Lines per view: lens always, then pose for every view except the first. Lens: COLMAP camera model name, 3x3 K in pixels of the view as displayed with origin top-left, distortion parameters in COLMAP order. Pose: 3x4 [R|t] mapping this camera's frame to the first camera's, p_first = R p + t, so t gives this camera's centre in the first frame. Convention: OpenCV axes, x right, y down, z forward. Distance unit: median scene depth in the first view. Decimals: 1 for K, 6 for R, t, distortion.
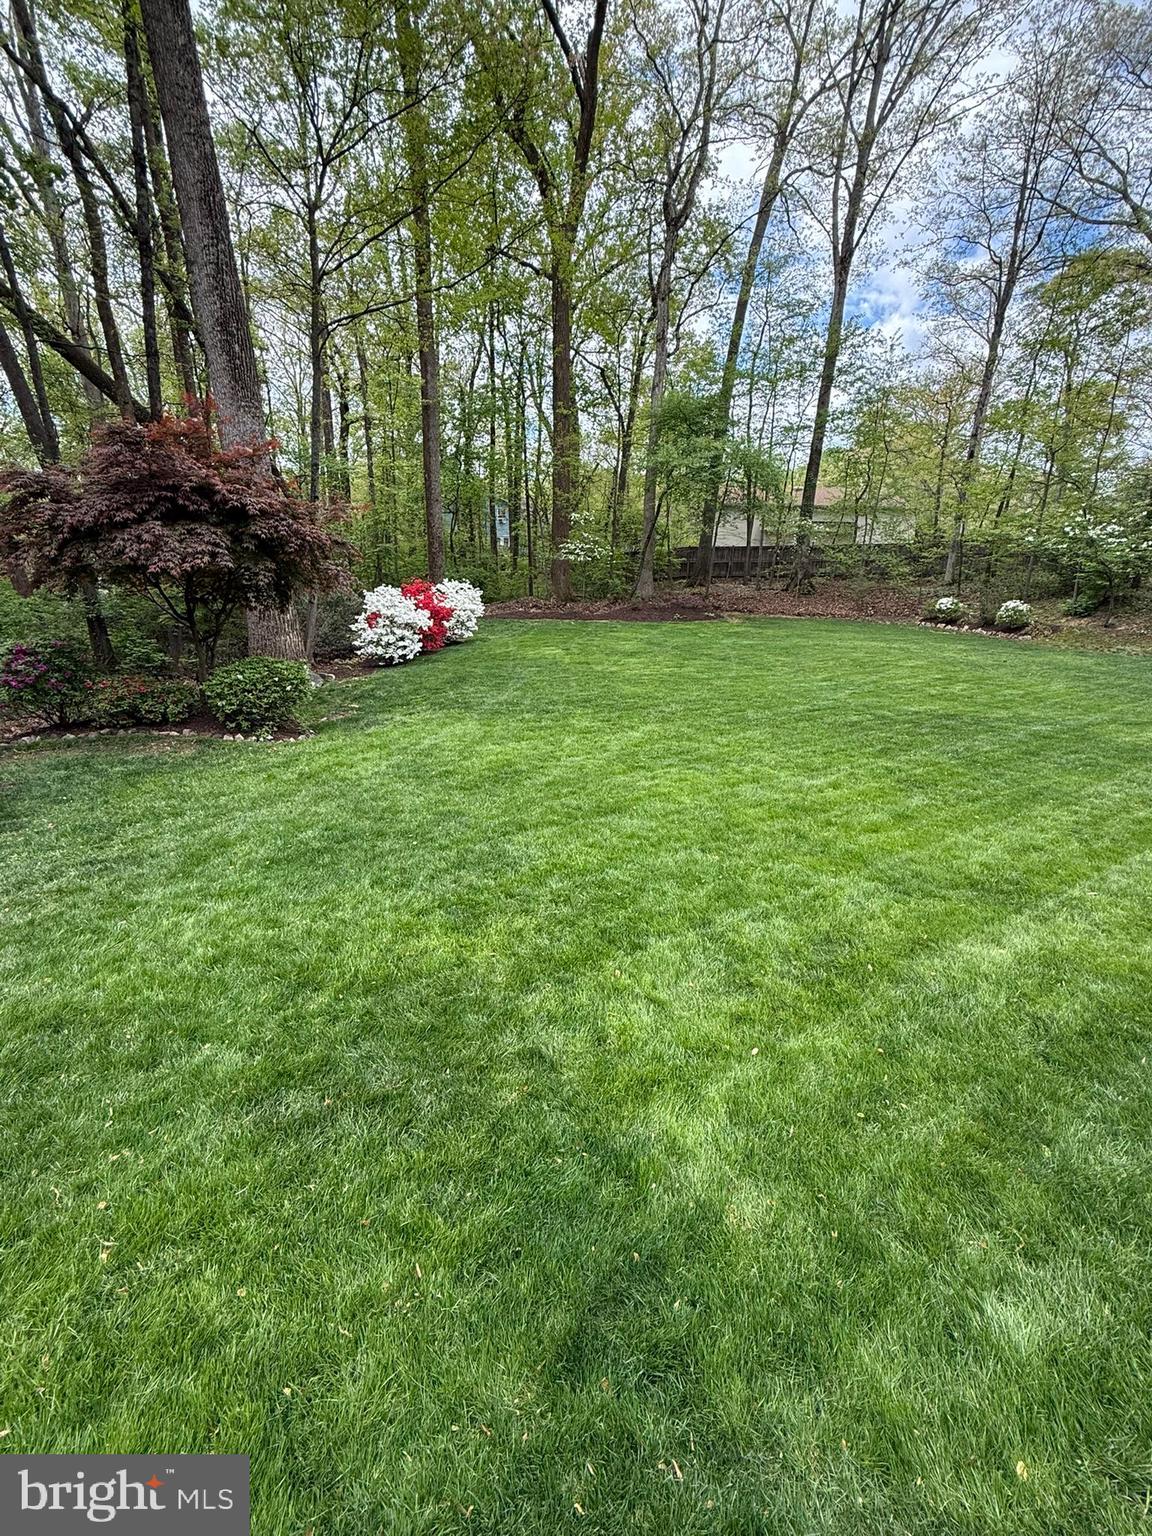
lens RADIAL K [[673.6, 0, 576.6], [0, 673.6, 766.1], [0, 0, 1]] dist [0.000958, 0.000528]
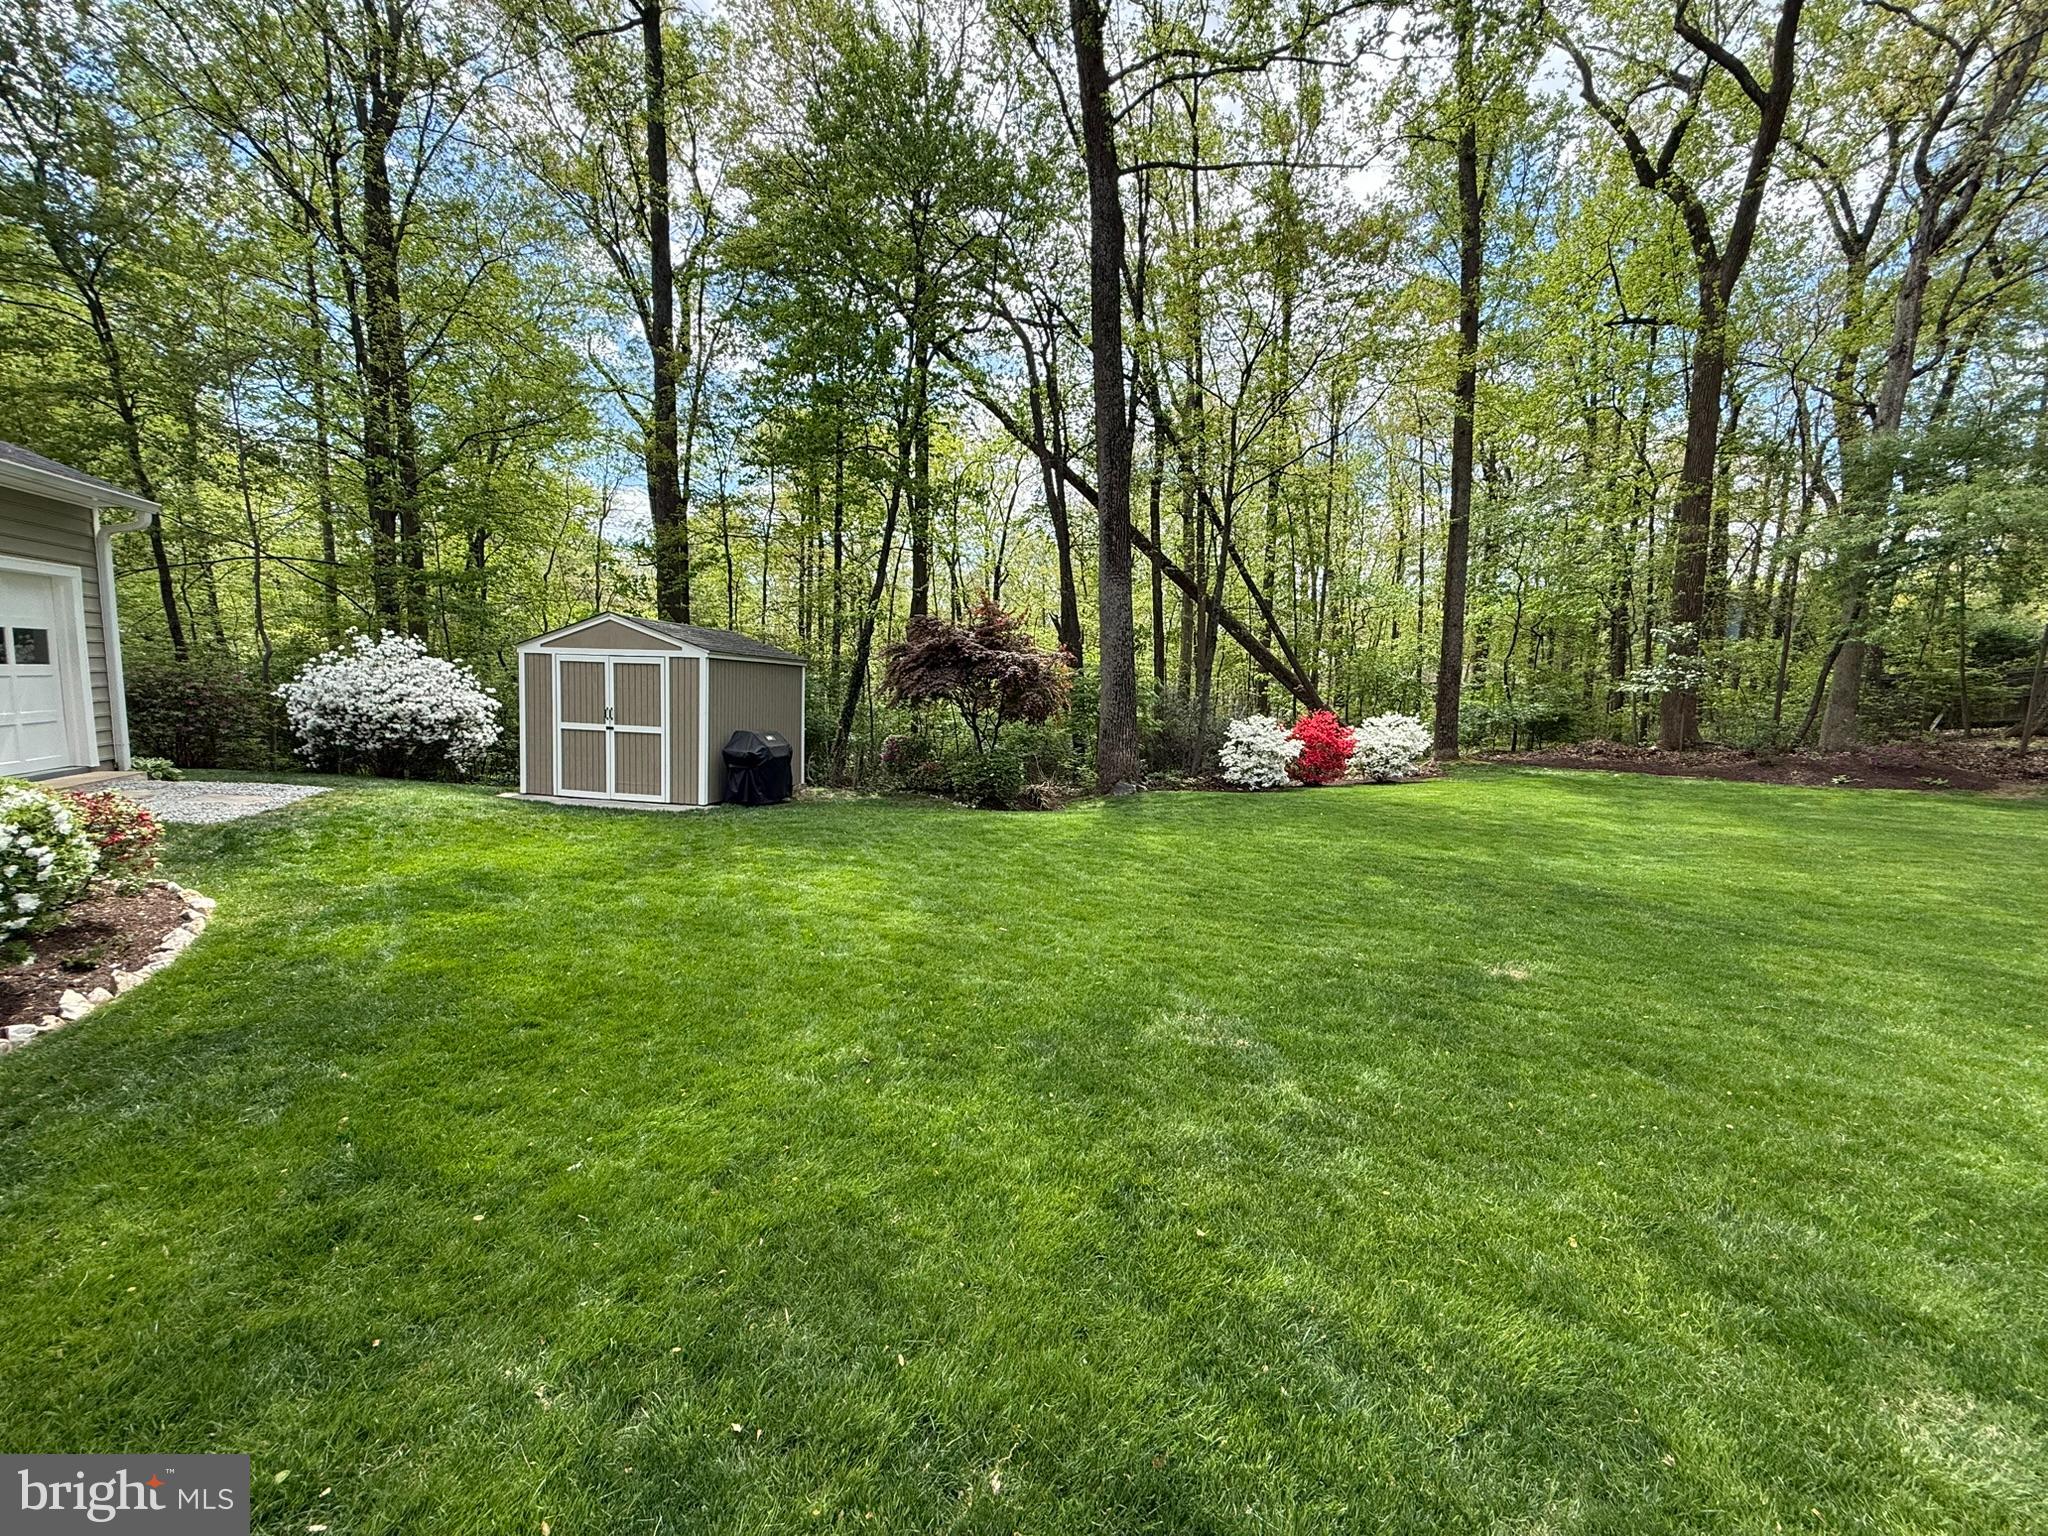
lens RADIAL K [[808.6, 0, 1009.3], [0, 808.6, 761.6], [0, 0, 1]] dist [0.000904, 0.000632]
pose [[0.585898, 0.061814, -0.808024, 0.500035], [-0.233508, 0.967674, -0.095290, 0.006845], [0.776014, 0.244510, 0.581393, 0.004391]]
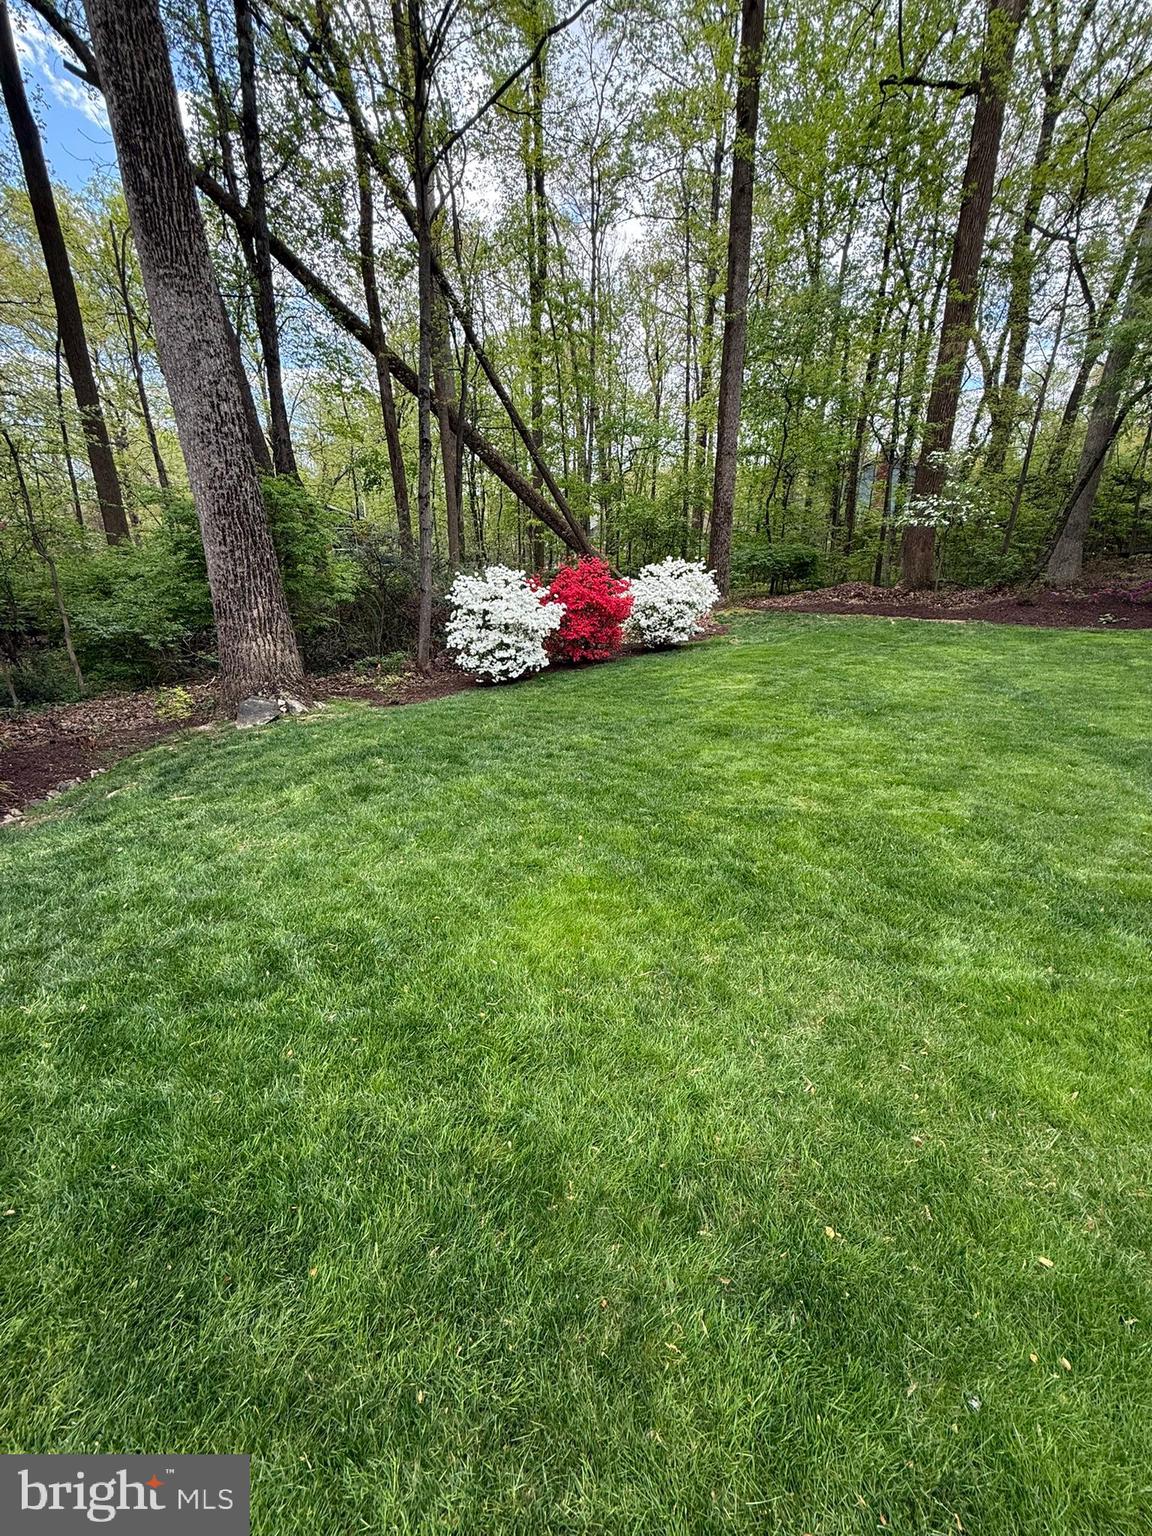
lens RADIAL K [[606.4, 0, 563.8], [0, 606.4, 764.8], [0, 0, 1]] dist [0.000904, 0.000632]
pose [[0.807979, 0.173870, -0.562974, 0.148577], [-0.145631, 0.984755, 0.095124, -0.140295], [0.570931, 0.005128, 0.820982, 0.543362]]
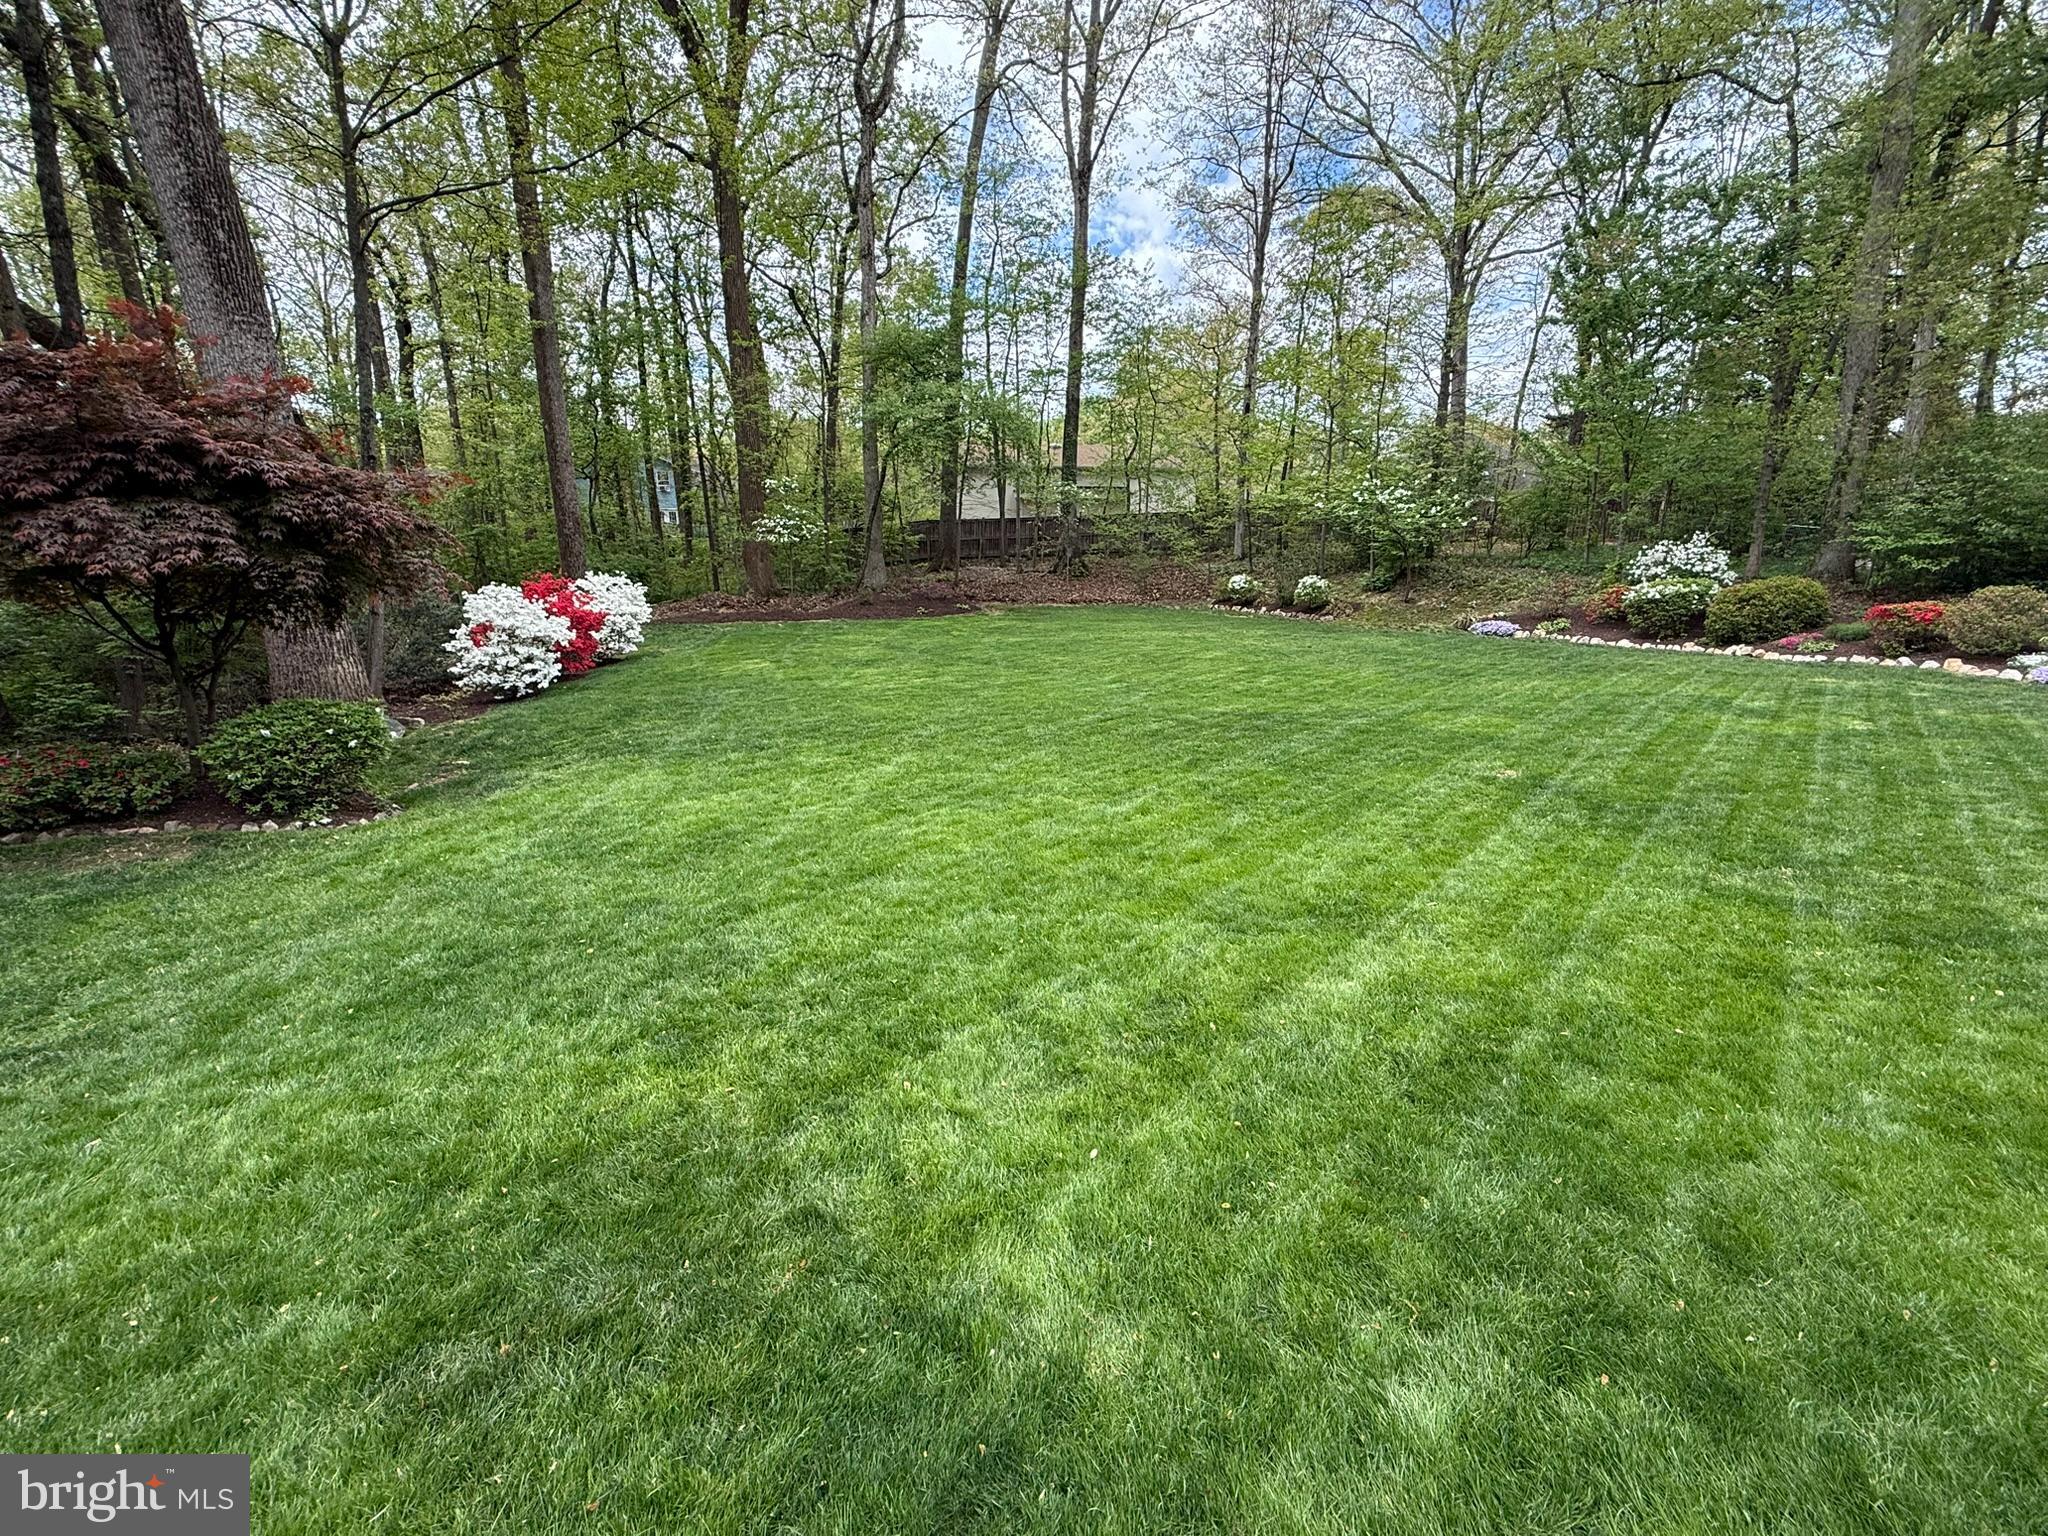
lens RADIAL K [[898.2, 0, 1024.2], [0, 898.2, 764.6], [0, 0, 1]] dist [0.000958, 0.000528]
pose [[0.965477, -0.084242, 0.246490, -0.006148], [0.096228, 0.994673, -0.036970, 0.000148], [-0.242063, 0.059413, 0.968440, -0.004702]]
